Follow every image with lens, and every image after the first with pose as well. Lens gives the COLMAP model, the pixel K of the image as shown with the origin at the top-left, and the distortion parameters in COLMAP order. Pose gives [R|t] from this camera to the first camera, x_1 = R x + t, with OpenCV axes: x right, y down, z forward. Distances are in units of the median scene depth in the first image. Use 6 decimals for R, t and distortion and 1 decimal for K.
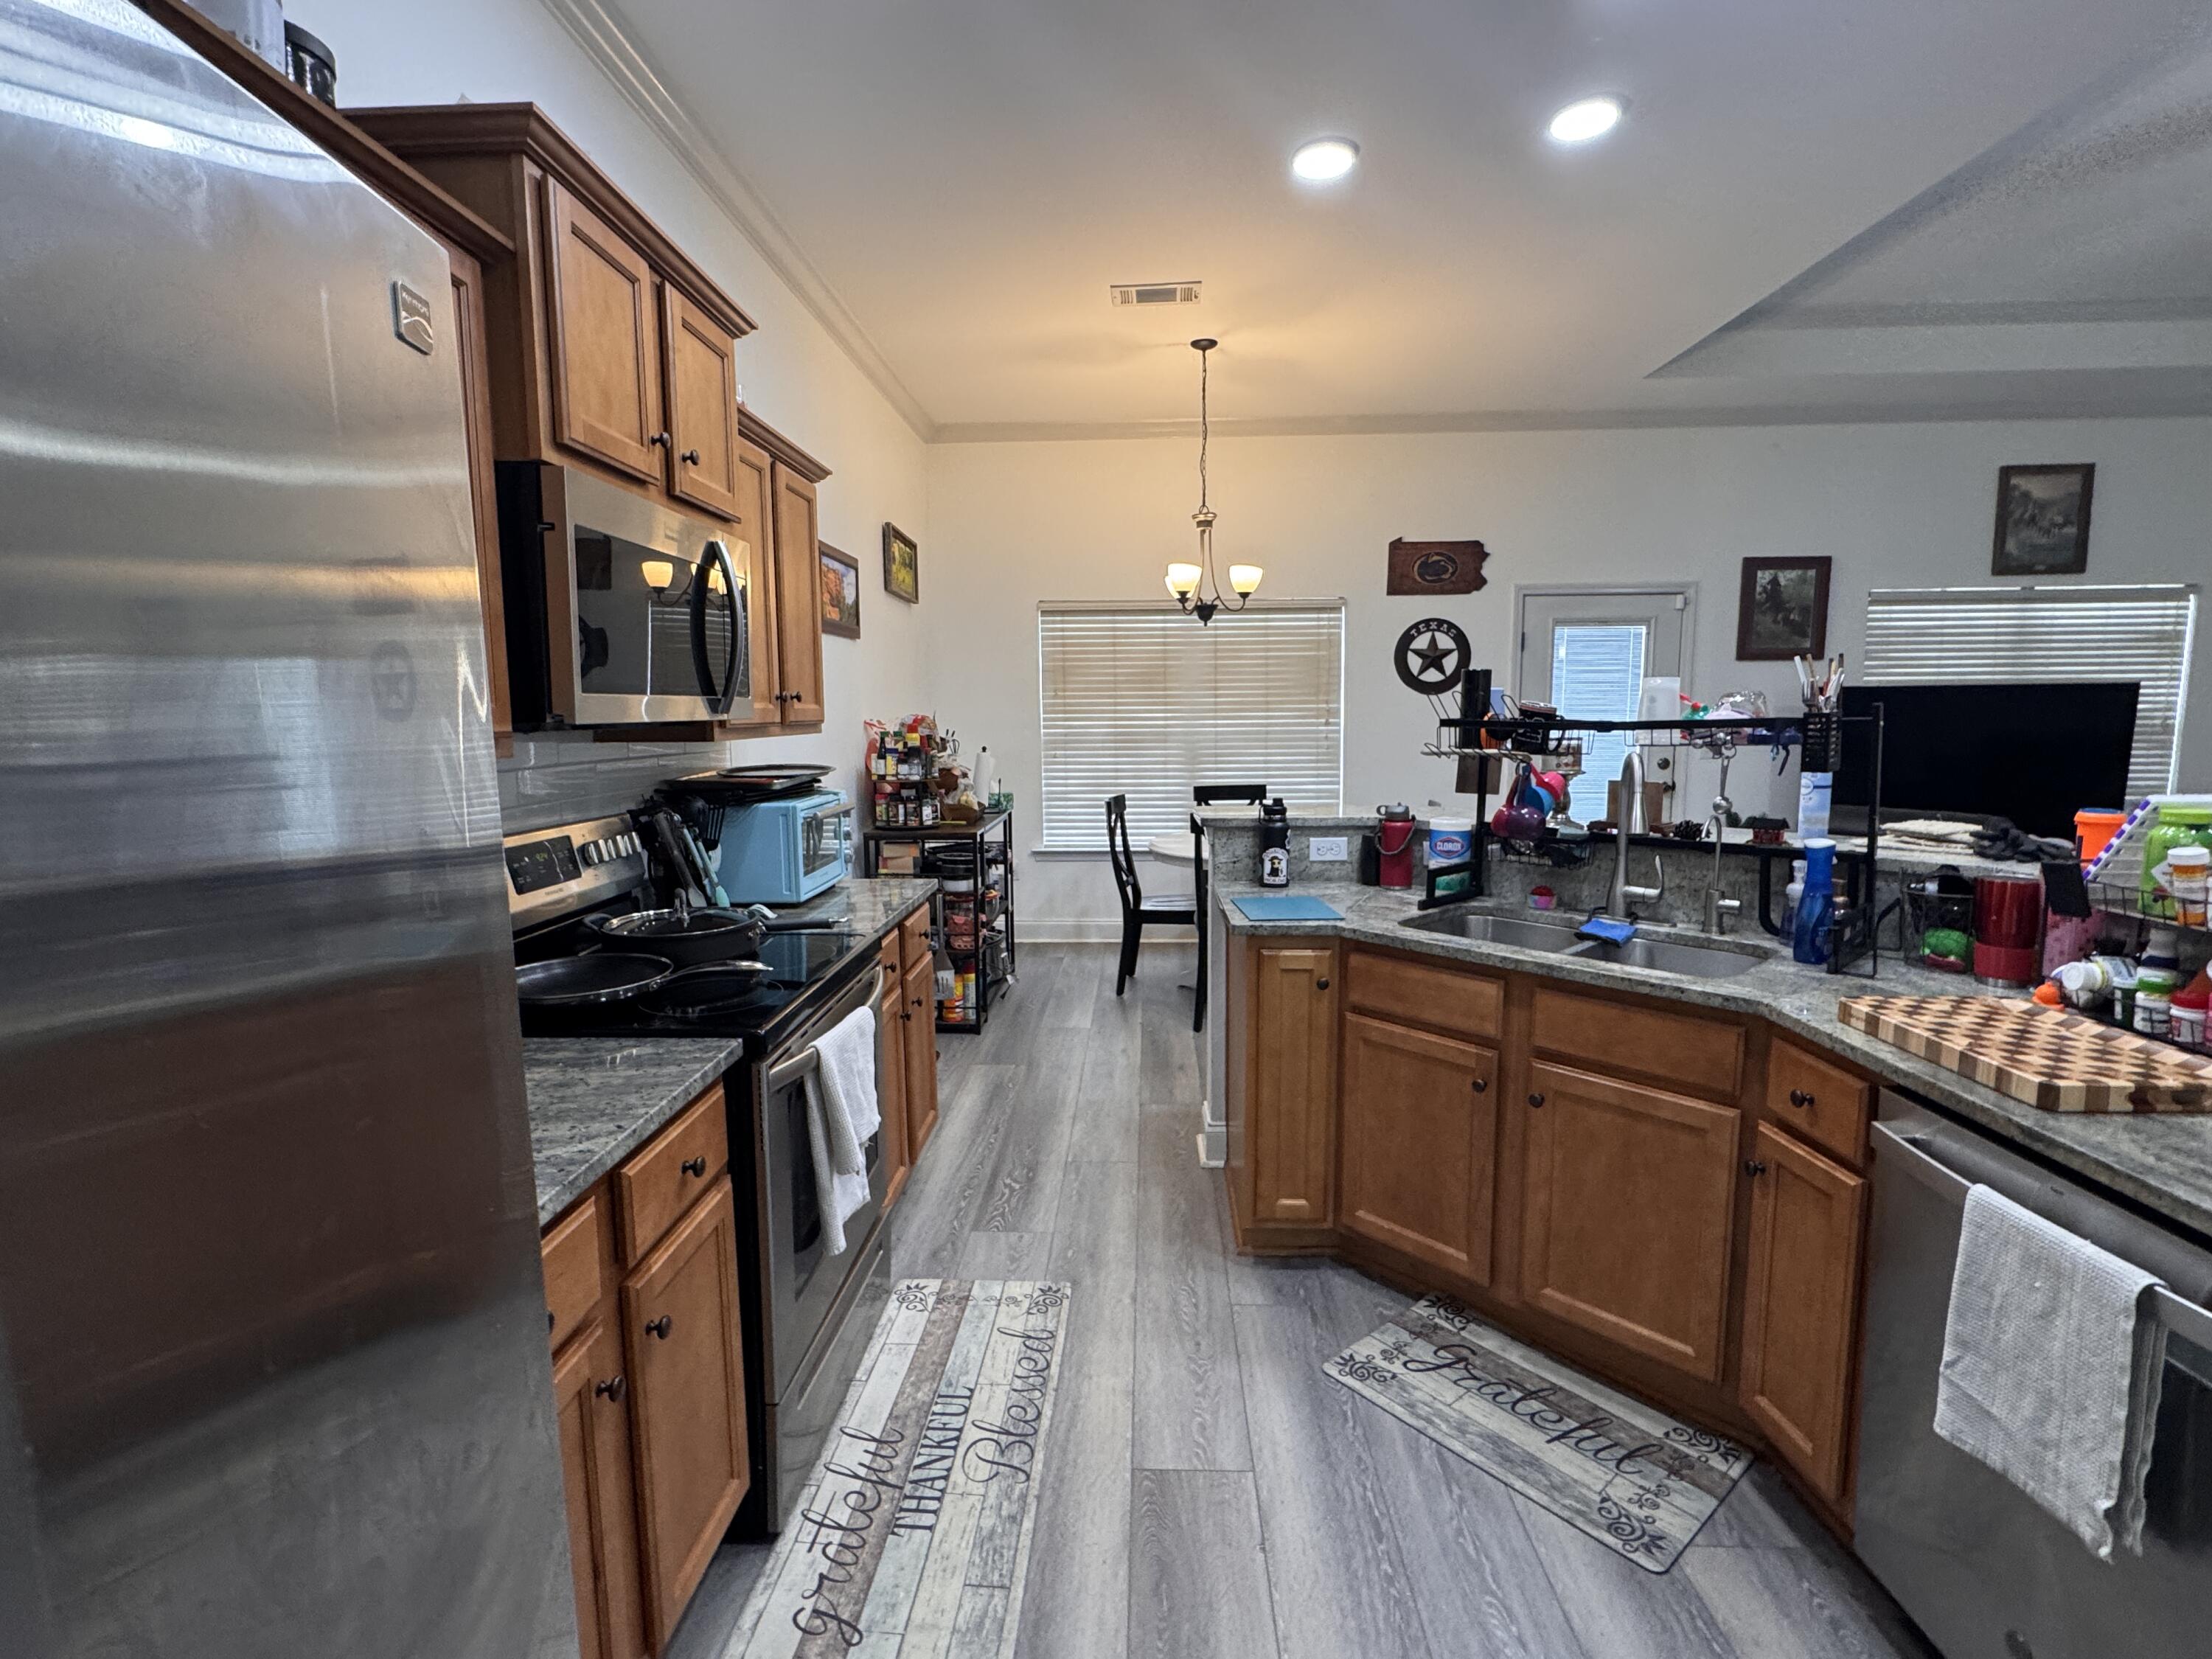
lens RADIAL K [[1019.5, 0, 1103.4], [0, 1019.5, 828.1], [0, 0, 1]] dist [-0.004172, 0.000349]
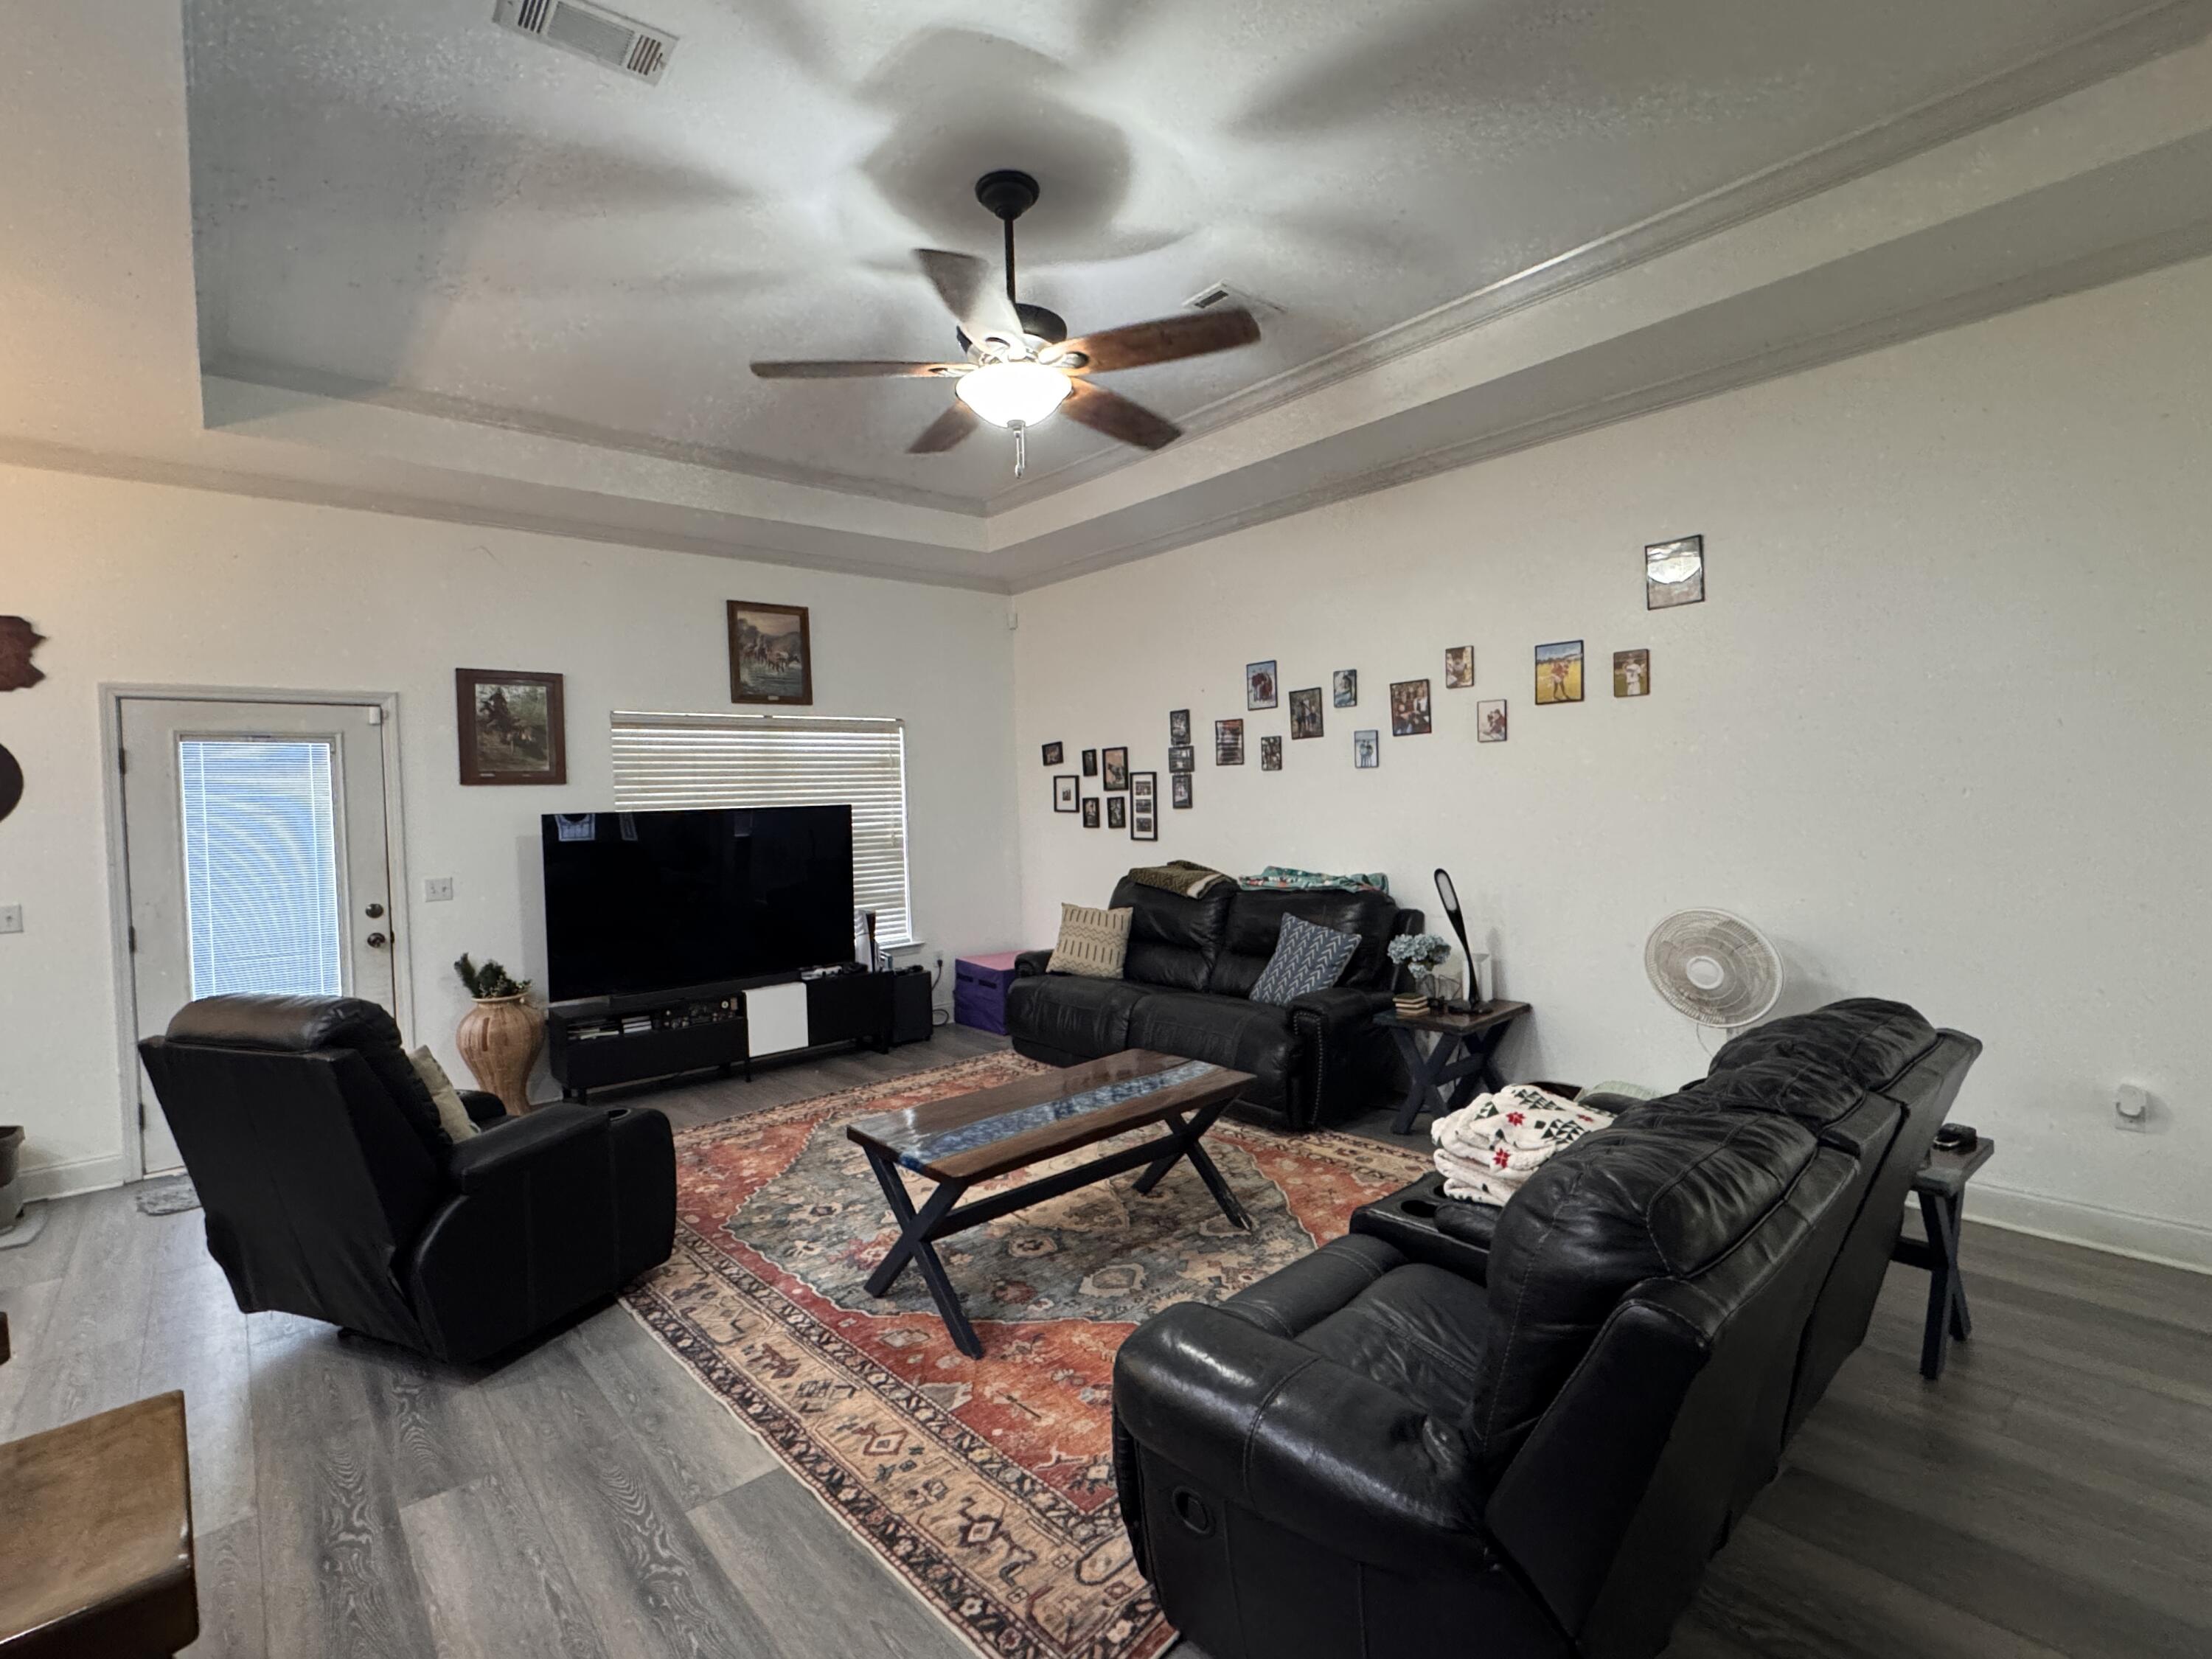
lens RADIAL K [[1019.5, 0, 1103.0], [0, 1019.5, 820.6], [0, 0, 1]] dist [-0.004172, 0.000349]
pose [[0.723705, -0.028403, 0.689525, 0.424602], [0.105705, 0.991925, -0.070084, -0.016723], [-0.681966, 0.123606, 0.720863, 0.009042]]
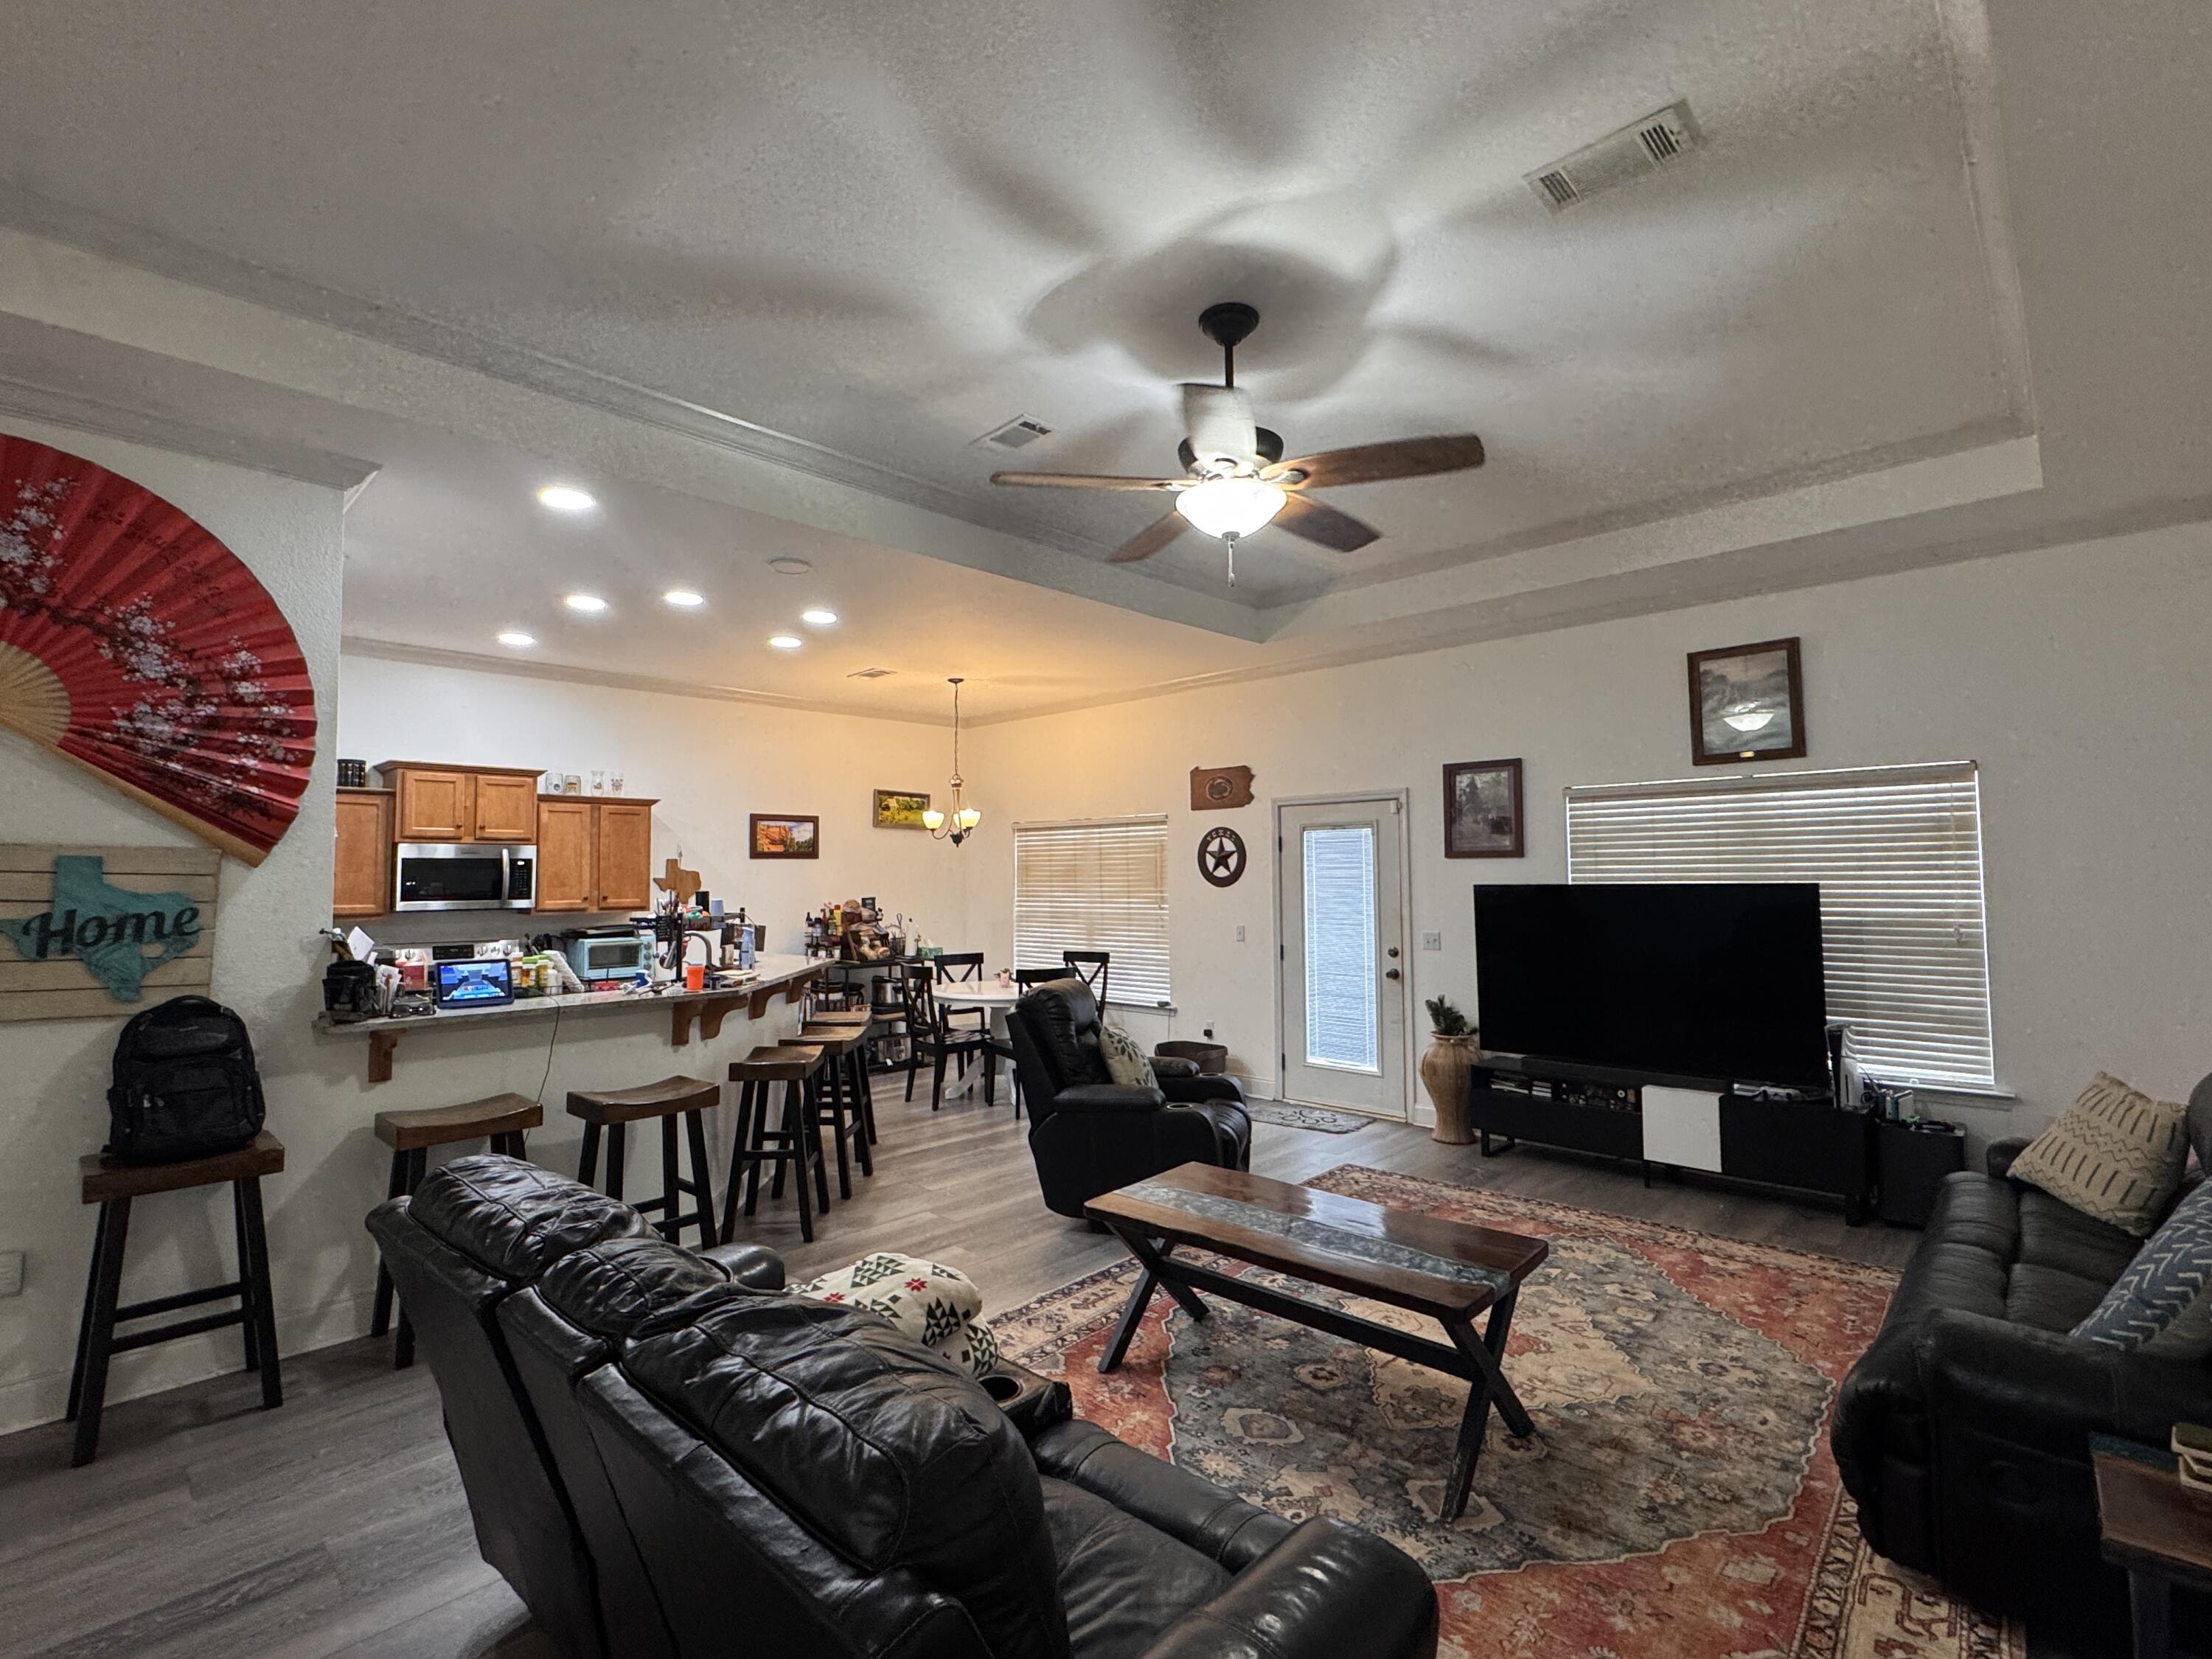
lens RADIAL K [[1019.5, 0, 1106.4], [0, 1019.5, 823.1], [0, 0, 1]] dist [-0.004172, 0.000349]
pose [[0.755721, -0.031570, -0.654132, 1.064872], [-0.076833, 0.987665, -0.136433, -0.028005], [0.650371, 0.153364, 0.743974, -0.035632]]
